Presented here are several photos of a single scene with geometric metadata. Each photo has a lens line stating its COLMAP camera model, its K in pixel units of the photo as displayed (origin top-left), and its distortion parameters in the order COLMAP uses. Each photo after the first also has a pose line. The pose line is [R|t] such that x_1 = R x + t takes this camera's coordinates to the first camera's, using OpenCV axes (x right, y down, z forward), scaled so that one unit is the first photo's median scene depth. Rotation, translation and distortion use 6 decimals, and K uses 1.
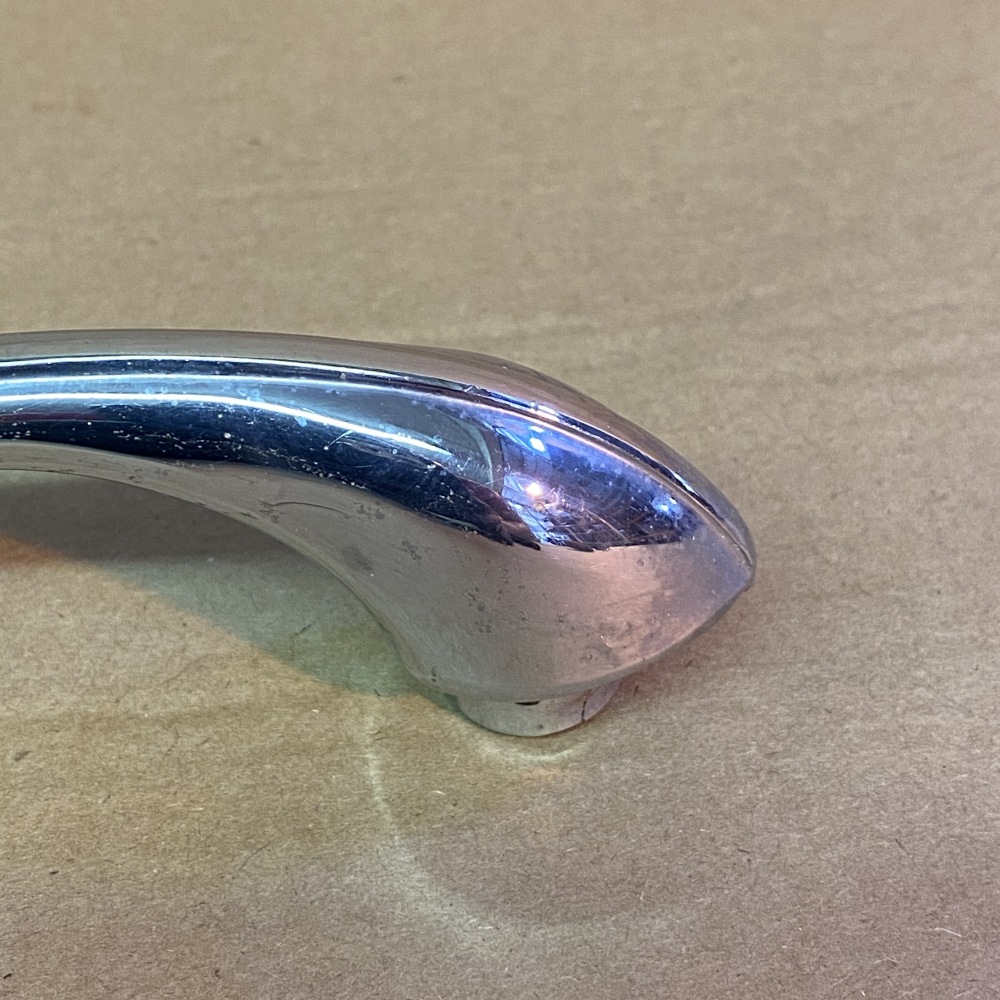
lens RADIAL K [[2054.4, 0, 501.2], [0, 2054.4, 507.2], [0, 0, 1]] dist [0.142479, 0.000000]
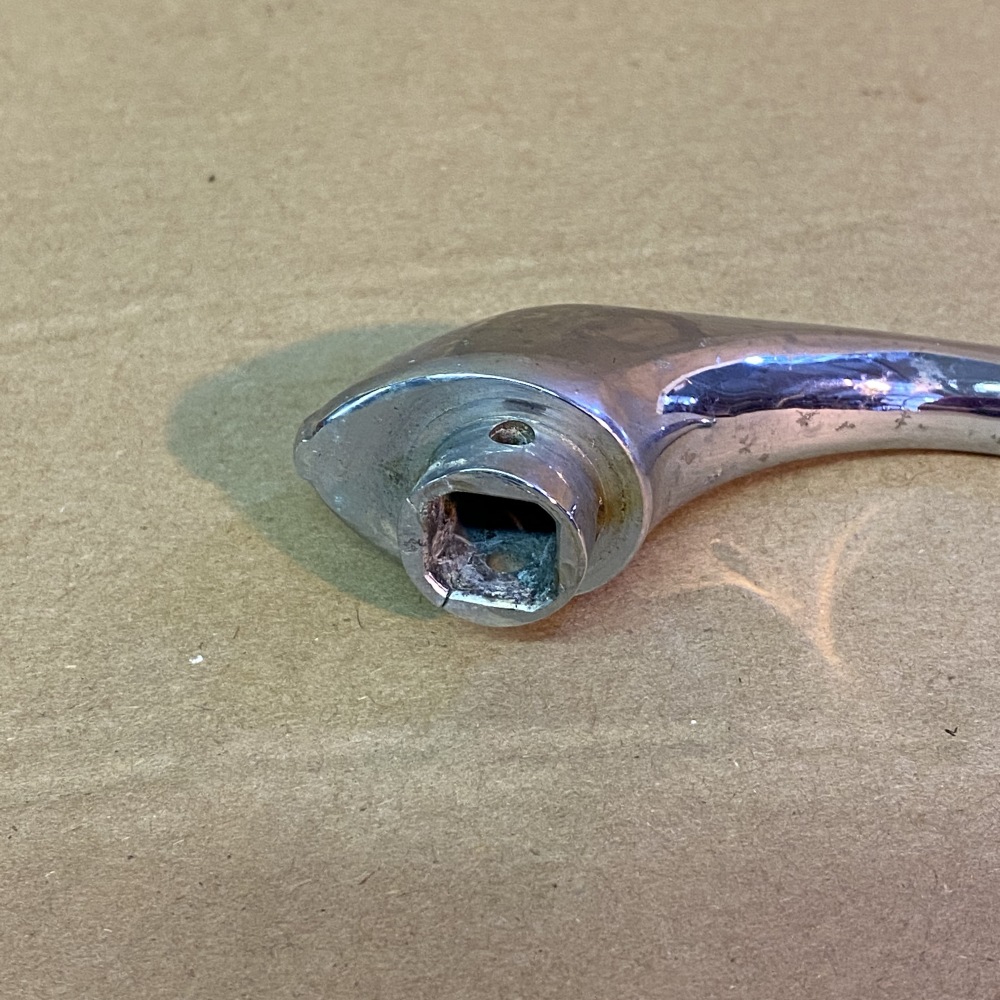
lens RADIAL K [[2054.4, 0, 499.9], [0, 2054.4, 497.0], [0, 0, 1]] dist [0.142479, 0.000000]
pose [[0.993844, 0.049594, -0.099073, -0.340812], [-0.048051, 0.998684, 0.017911, -0.014967], [0.099831, -0.013040, 0.994919, 0.017958]]
